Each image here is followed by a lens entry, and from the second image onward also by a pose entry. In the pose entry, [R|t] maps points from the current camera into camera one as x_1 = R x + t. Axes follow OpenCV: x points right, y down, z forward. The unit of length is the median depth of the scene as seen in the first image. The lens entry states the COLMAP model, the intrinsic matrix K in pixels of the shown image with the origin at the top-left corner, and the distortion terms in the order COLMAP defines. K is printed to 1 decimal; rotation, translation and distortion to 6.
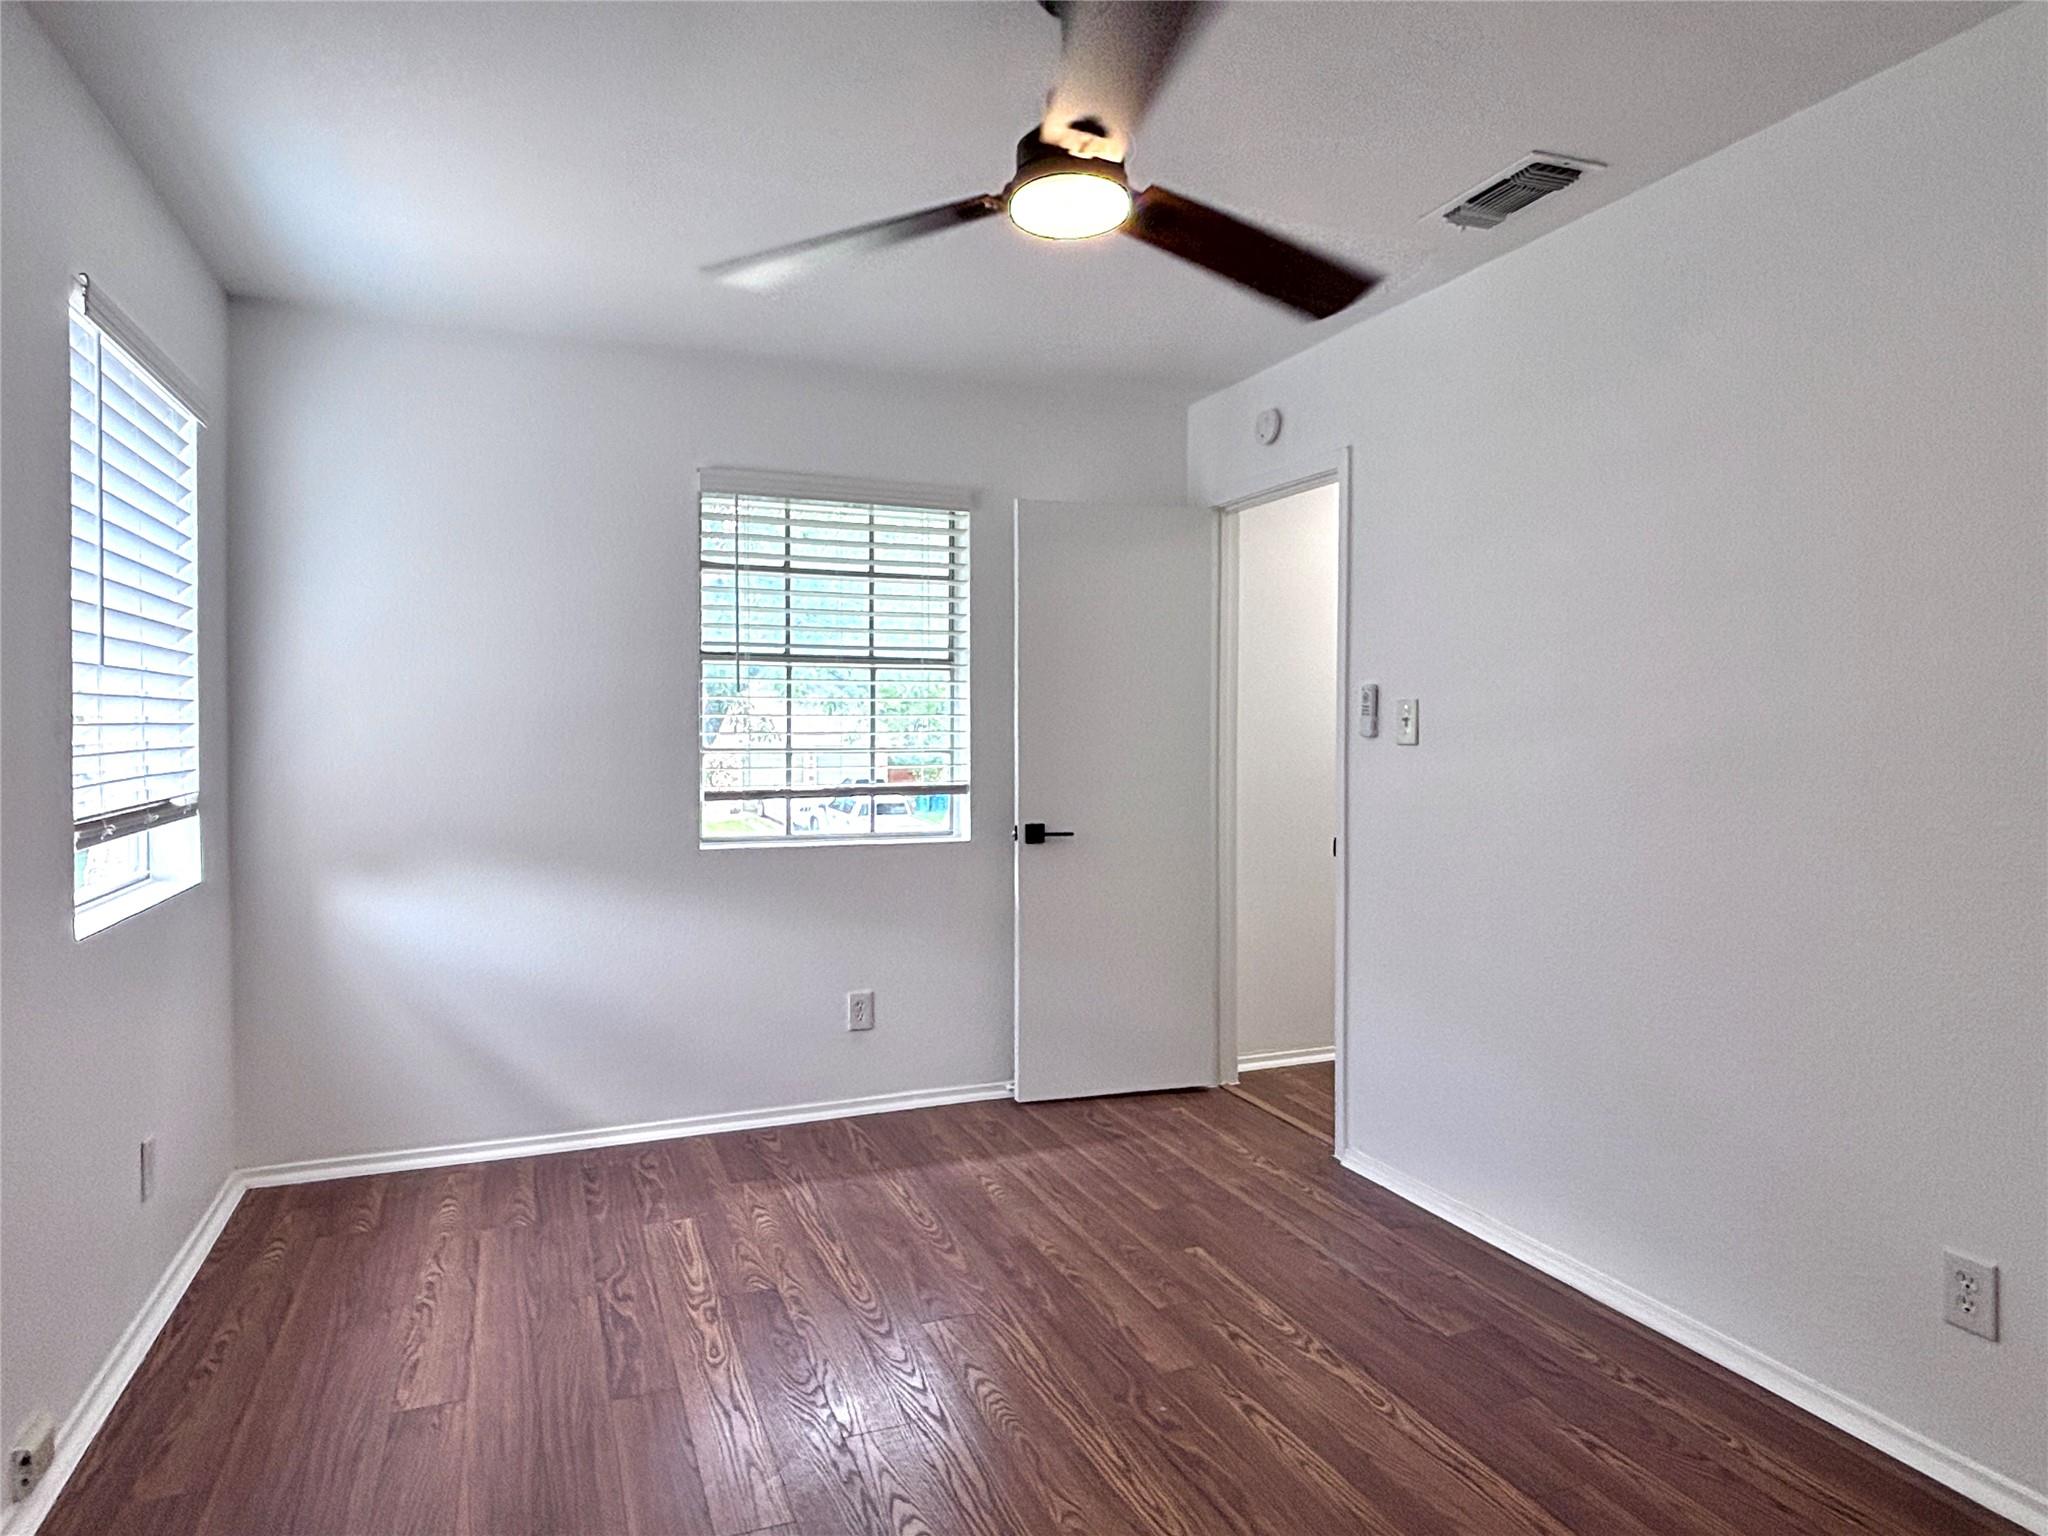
lens RADIAL K [[1204.9, 0, 1021.7], [0, 1204.9, 754.3], [0, 0, 1]] dist [-0.006207, -0.000951]
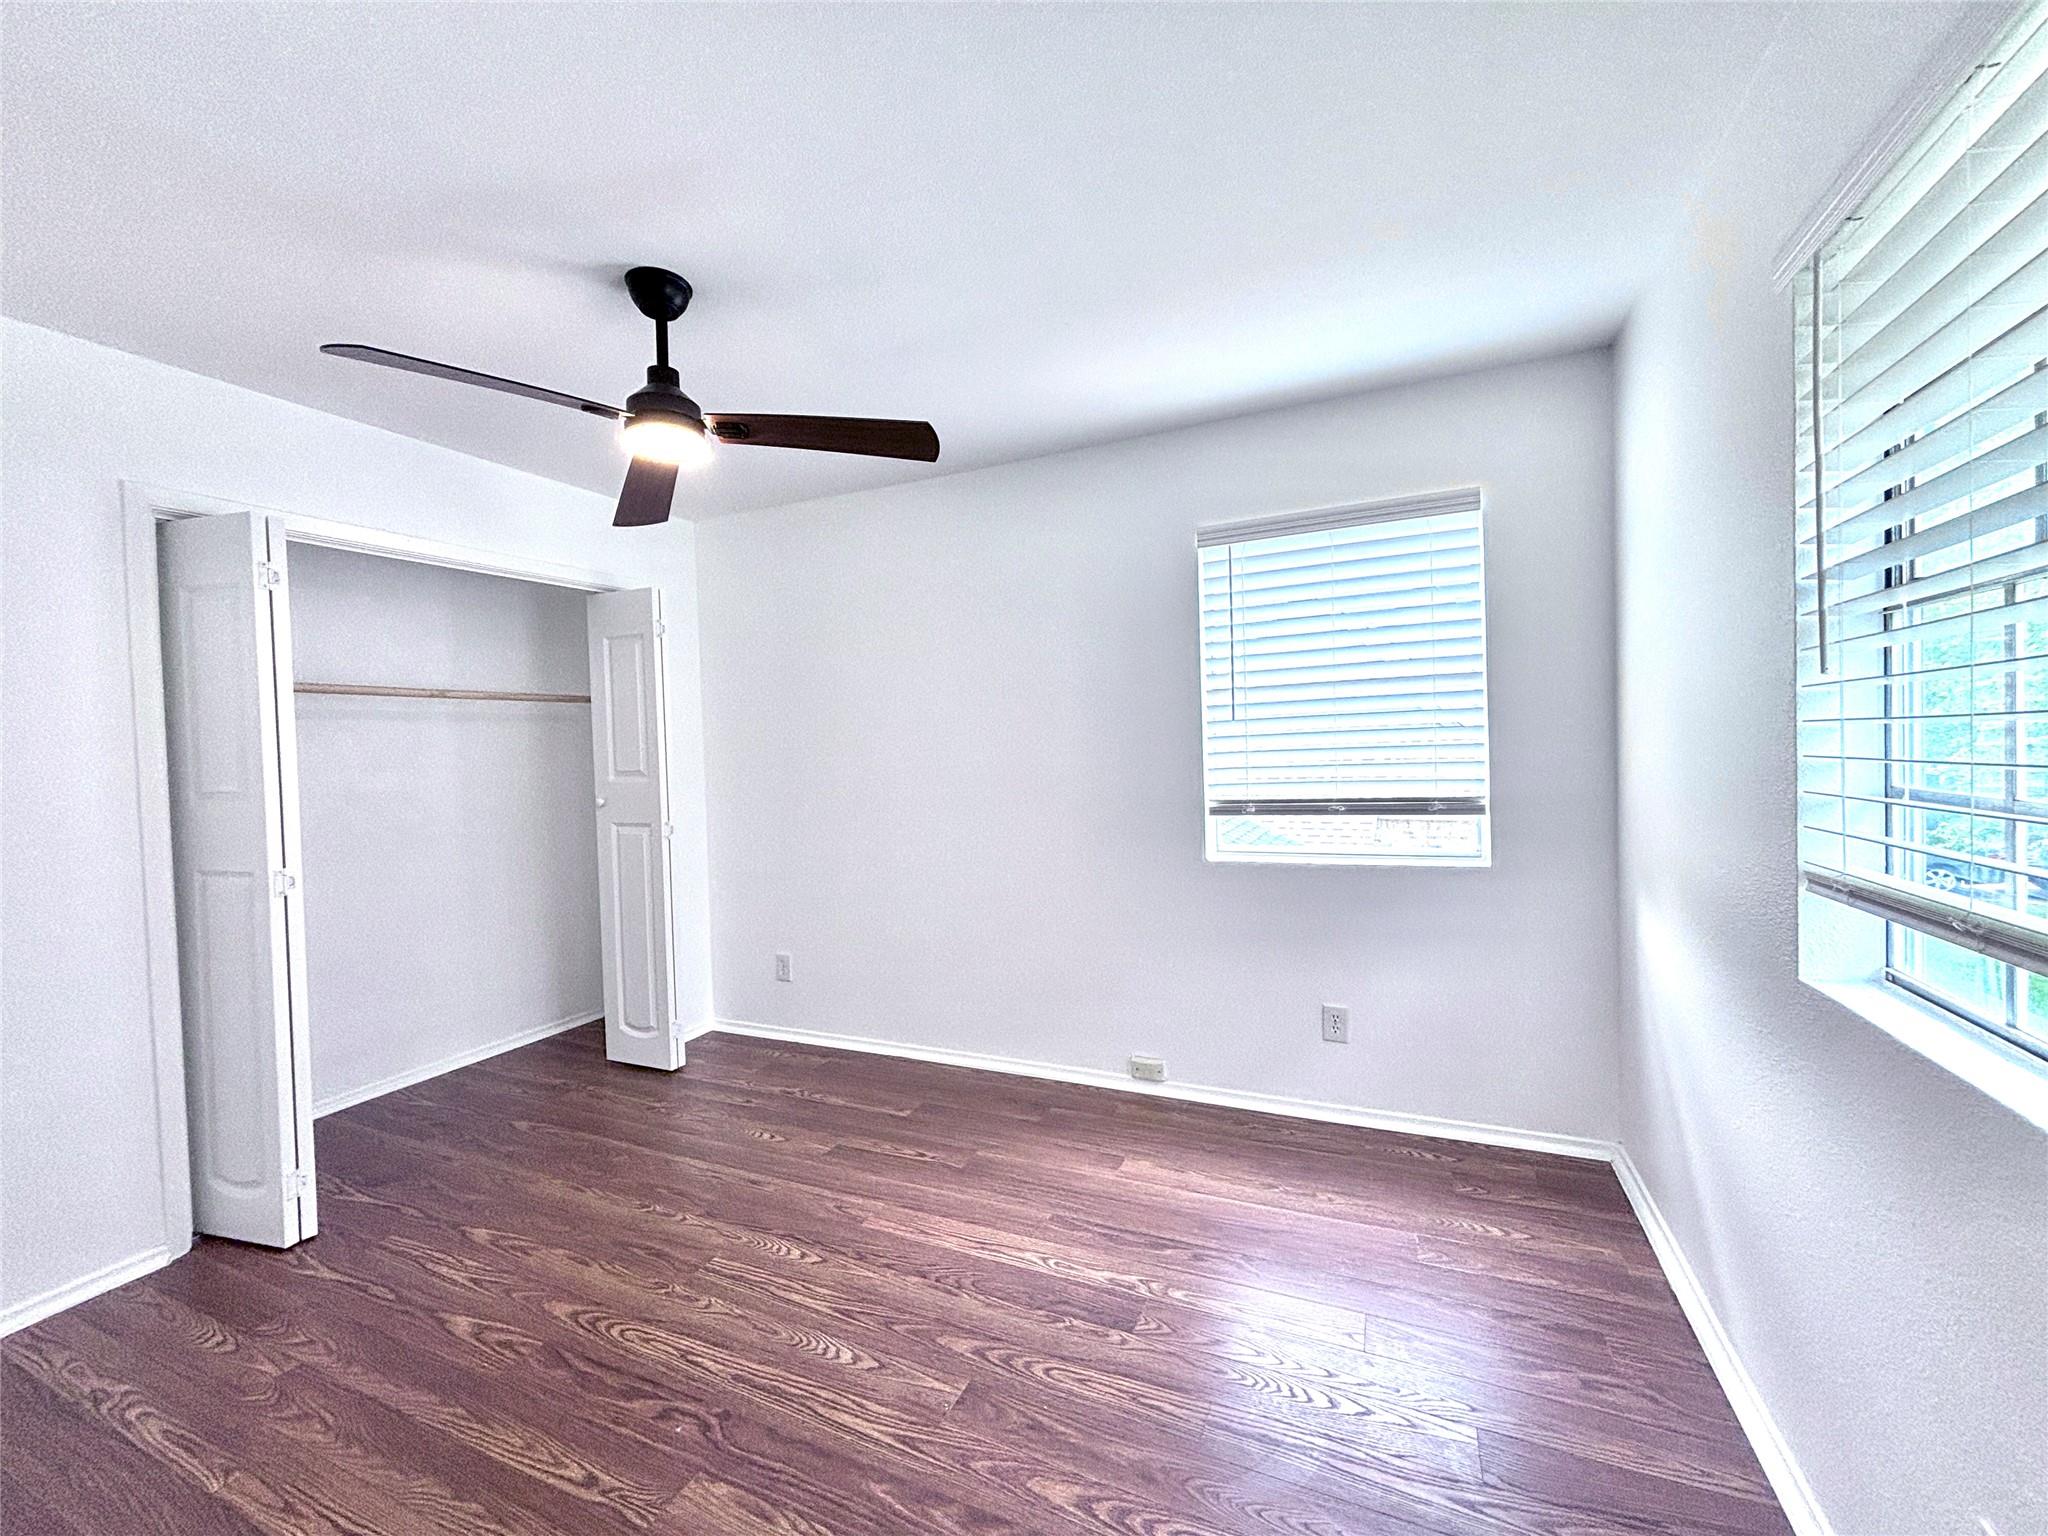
lens RADIAL K [[827.7, 0, 1022.2], [0, 827.7, 777.3], [0, 0, 1]] dist [0.003919, -0.001307]
pose [[-0.726187, 0.041797, -0.686225, 0.371820], [0.017470, 0.998950, 0.042357, -0.048844], [0.687275, 0.018771, -0.726155, 1.716451]]
